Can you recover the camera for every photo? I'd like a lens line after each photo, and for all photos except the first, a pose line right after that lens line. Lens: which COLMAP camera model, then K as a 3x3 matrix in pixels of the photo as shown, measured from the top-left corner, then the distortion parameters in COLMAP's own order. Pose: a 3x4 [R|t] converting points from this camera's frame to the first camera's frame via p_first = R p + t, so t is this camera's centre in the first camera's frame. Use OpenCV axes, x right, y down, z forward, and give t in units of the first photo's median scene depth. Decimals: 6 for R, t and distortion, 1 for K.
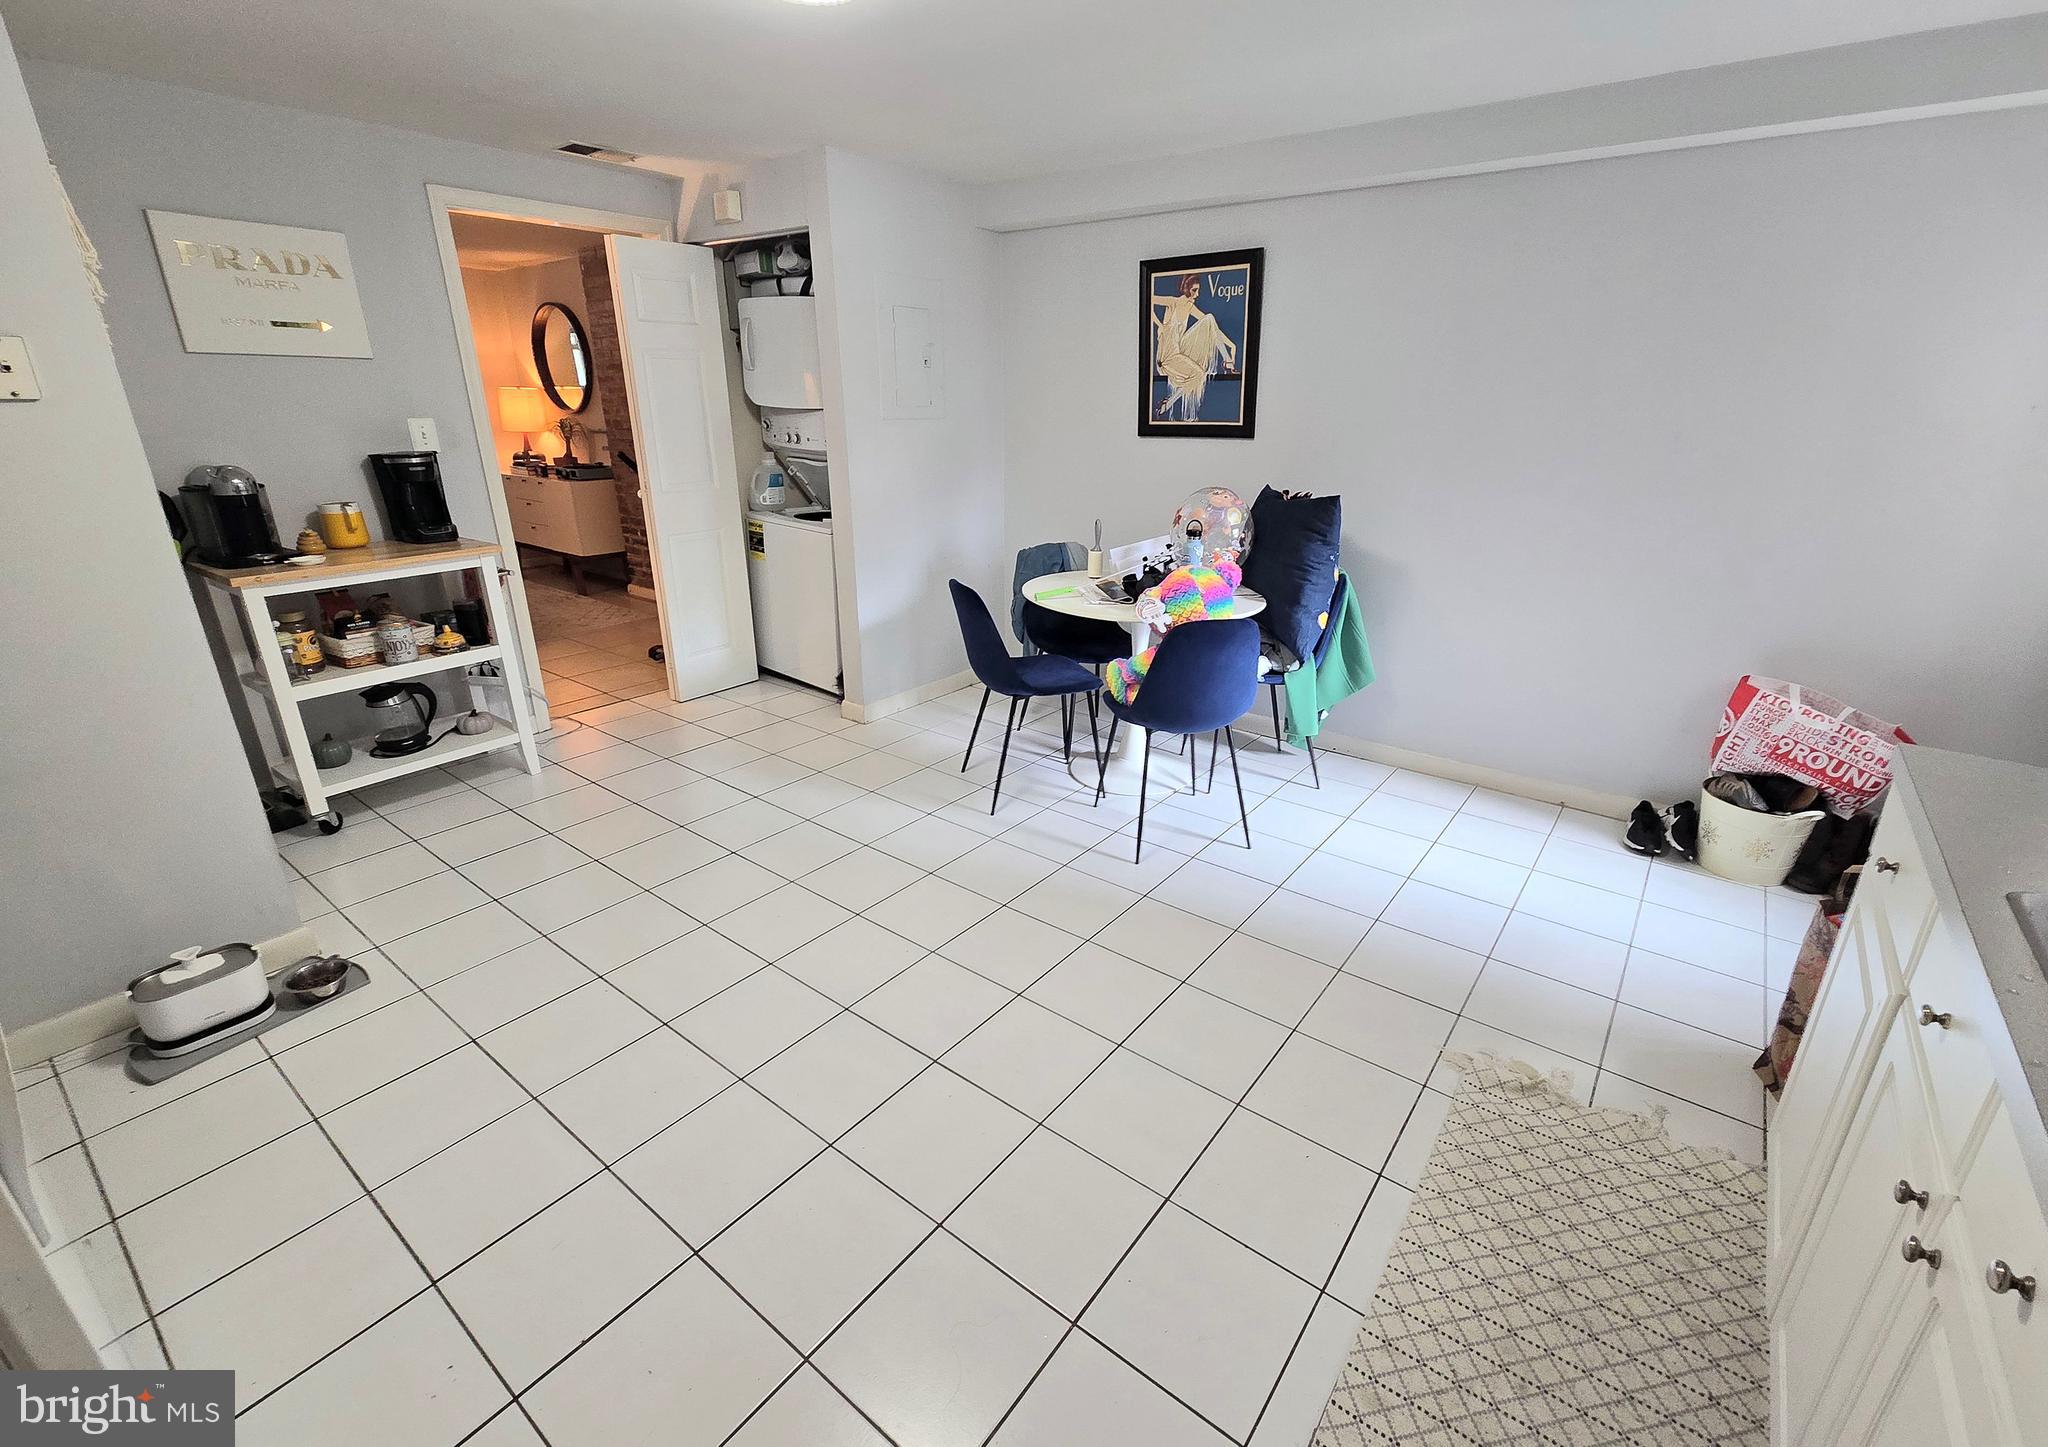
lens RADIAL K [[898.6, 0, 1026.8], [0, 898.6, 722.9], [0, 0, 1]] dist [-0.000362, -0.000031]
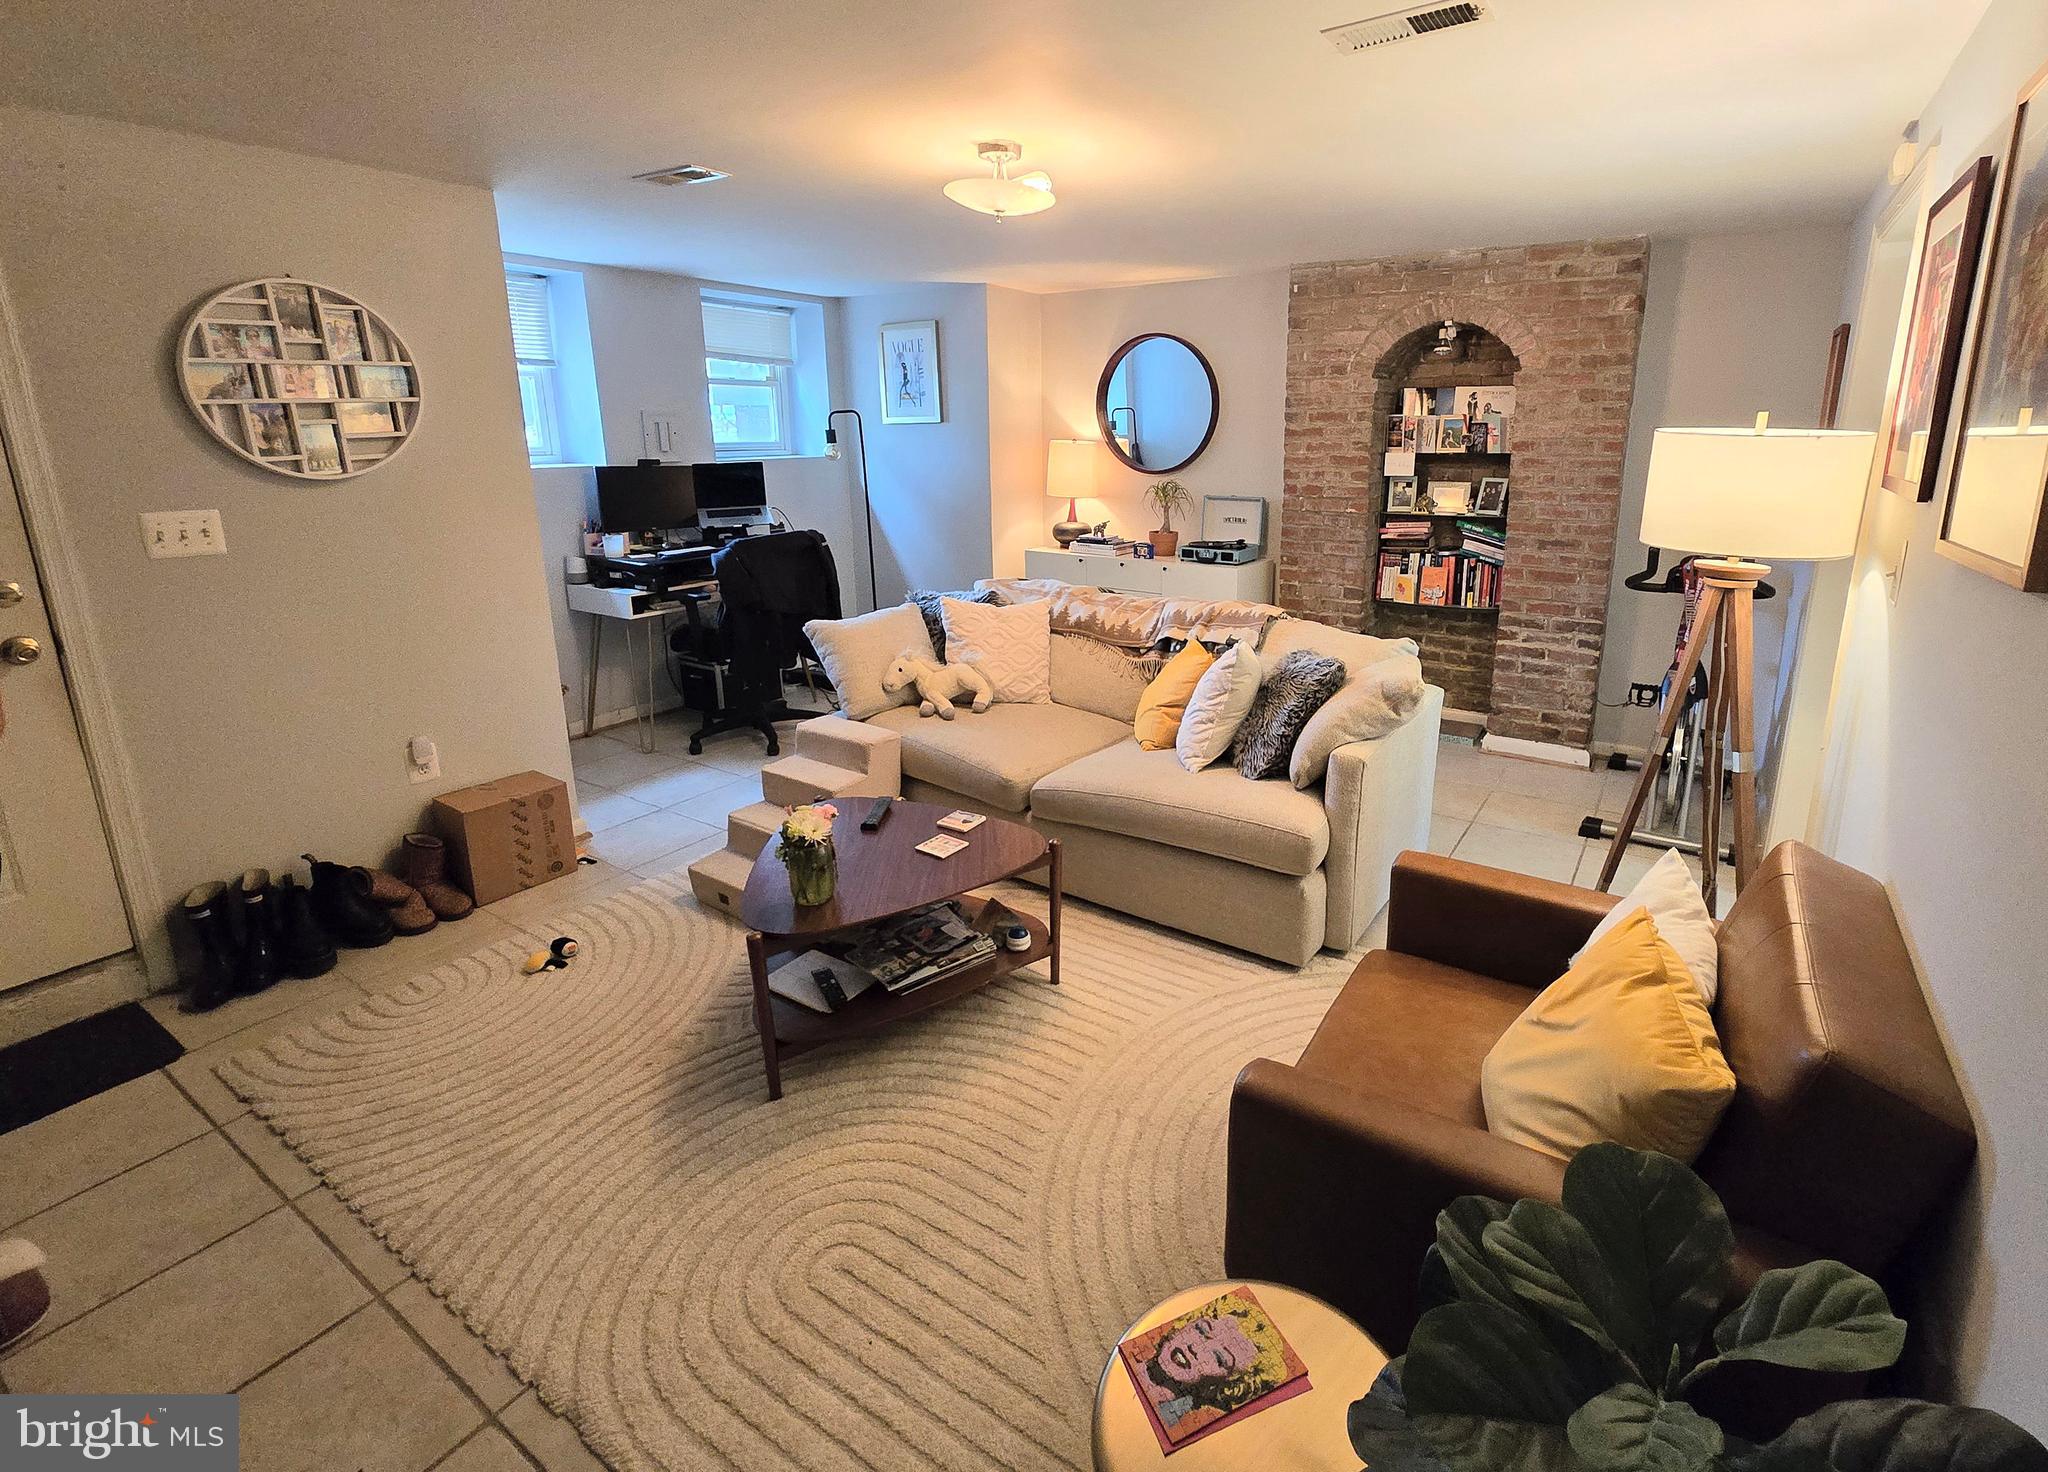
lens RADIAL K [[972.7, 0, 1025.5], [0, 972.7, 737.7], [0, 0, 1]] dist [0.000201, -0.000013]
pose [[0.998329, -0.022884, 0.053056, -0.744130], [0.025315, 0.998638, -0.045613, -0.092536], [-0.051940, 0.046880, 0.997549, 0.201947]]
